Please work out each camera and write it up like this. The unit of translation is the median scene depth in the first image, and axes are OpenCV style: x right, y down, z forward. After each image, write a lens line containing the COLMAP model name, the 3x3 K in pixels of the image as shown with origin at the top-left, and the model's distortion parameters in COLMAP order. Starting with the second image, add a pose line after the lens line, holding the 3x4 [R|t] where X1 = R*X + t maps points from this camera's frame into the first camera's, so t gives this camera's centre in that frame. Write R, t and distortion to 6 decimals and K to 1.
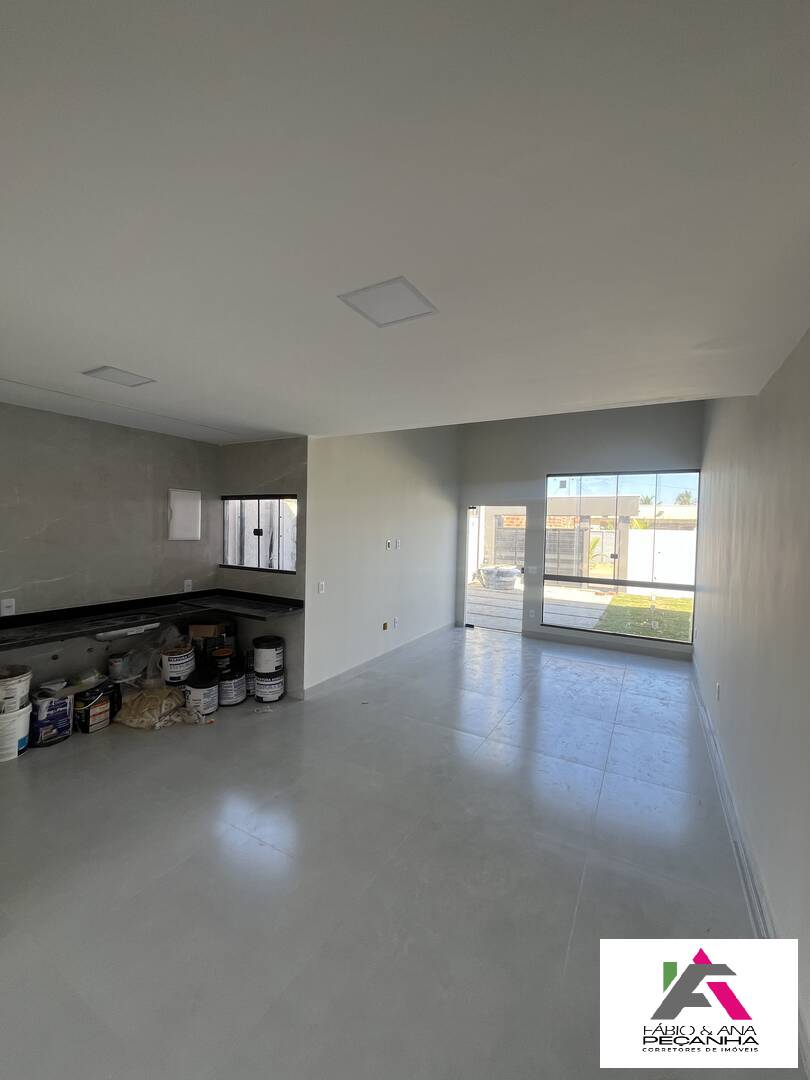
lens RADIAL K [[437.7, 0, 403.5], [0, 437.7, 537.6], [0, 0, 1]] dist [-0.003755, 0.000646]
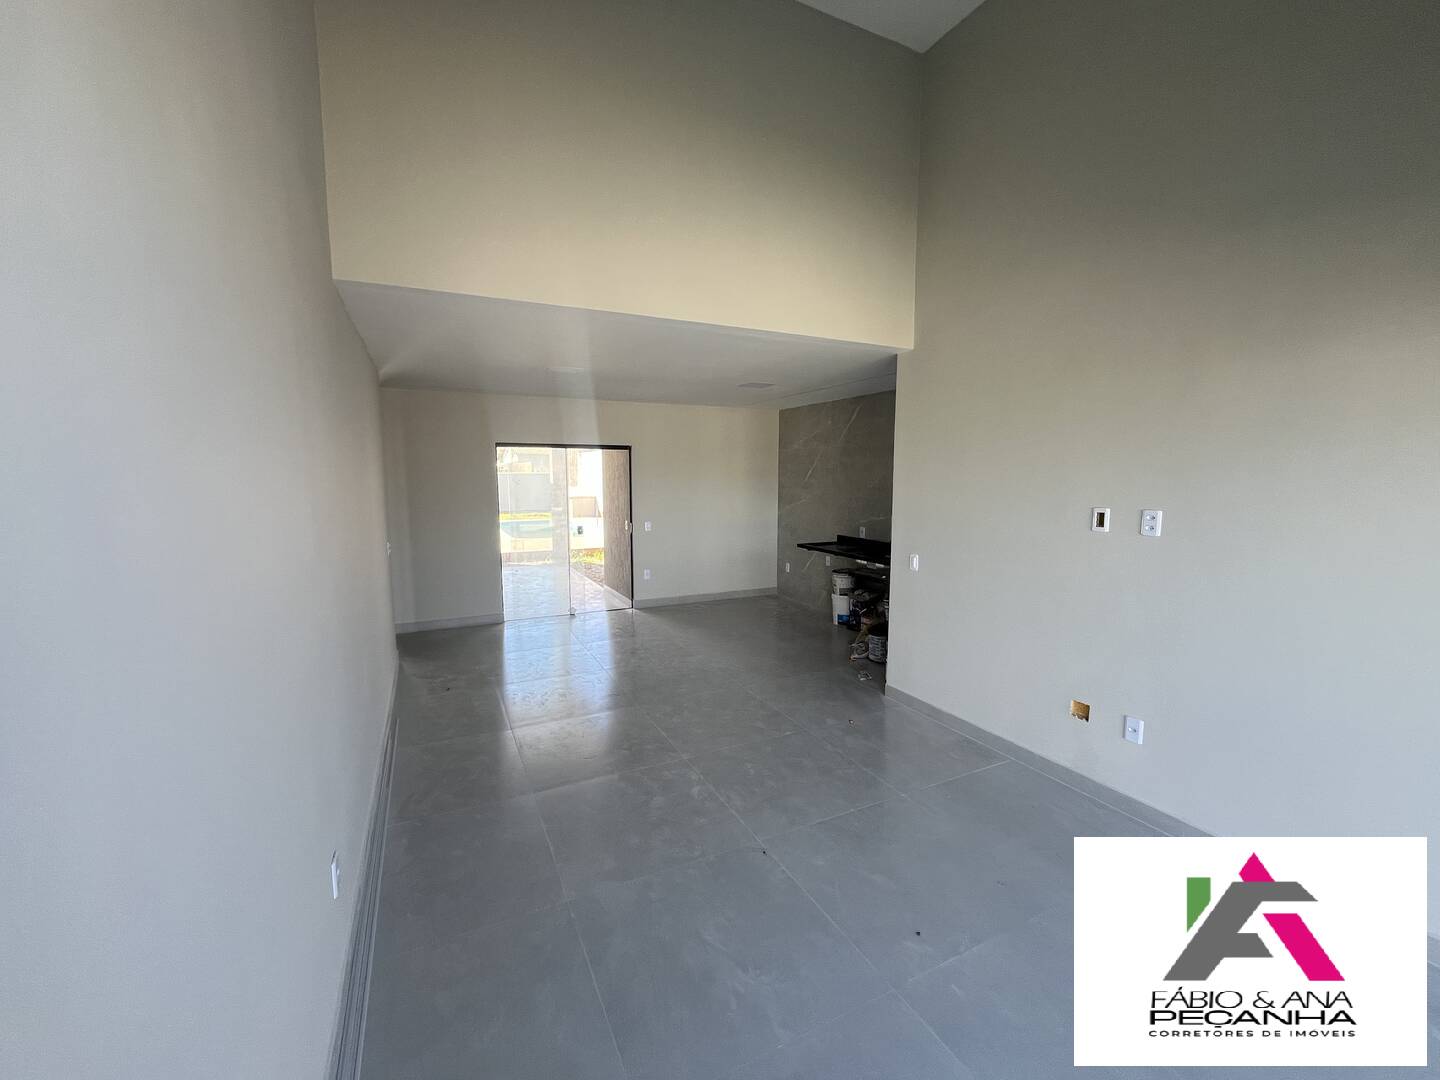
lens RADIAL K [[583.5, 0, 716.2], [0, 583.5, 541.7], [0, 0, 1]] dist [-0.003755, 0.000646]
pose [[-0.560649, 0.072945, -0.824834, 0.745054], [-0.038956, 0.992686, 0.114267, -0.013461], [0.827136, 0.096196, -0.553707, 1.226454]]
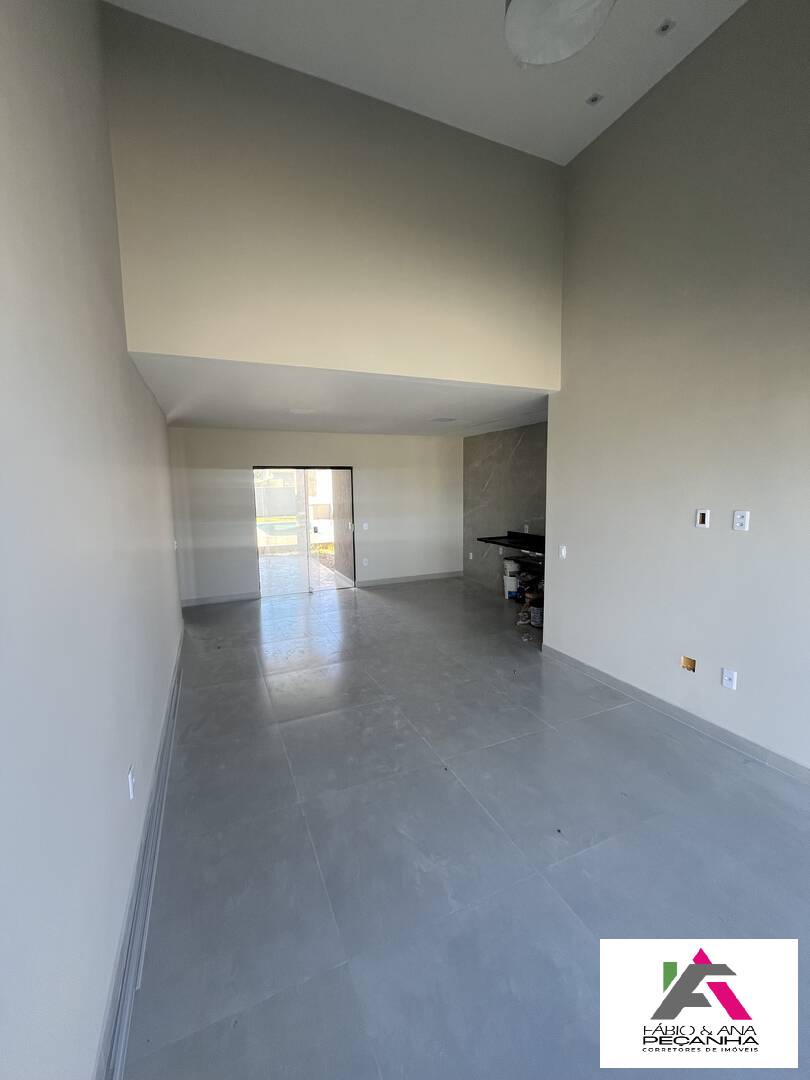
lens RADIAL K [[437.7, 0, 403.5], [0, 437.7, 537.6], [0, 0, 1]] dist [-0.003755, 0.000646]
pose [[-0.592249, 0.080954, -0.801678, 0.739966], [-0.024080, 0.992718, 0.118034, -0.017283], [0.805395, 0.089210, -0.585986, 1.243529]]
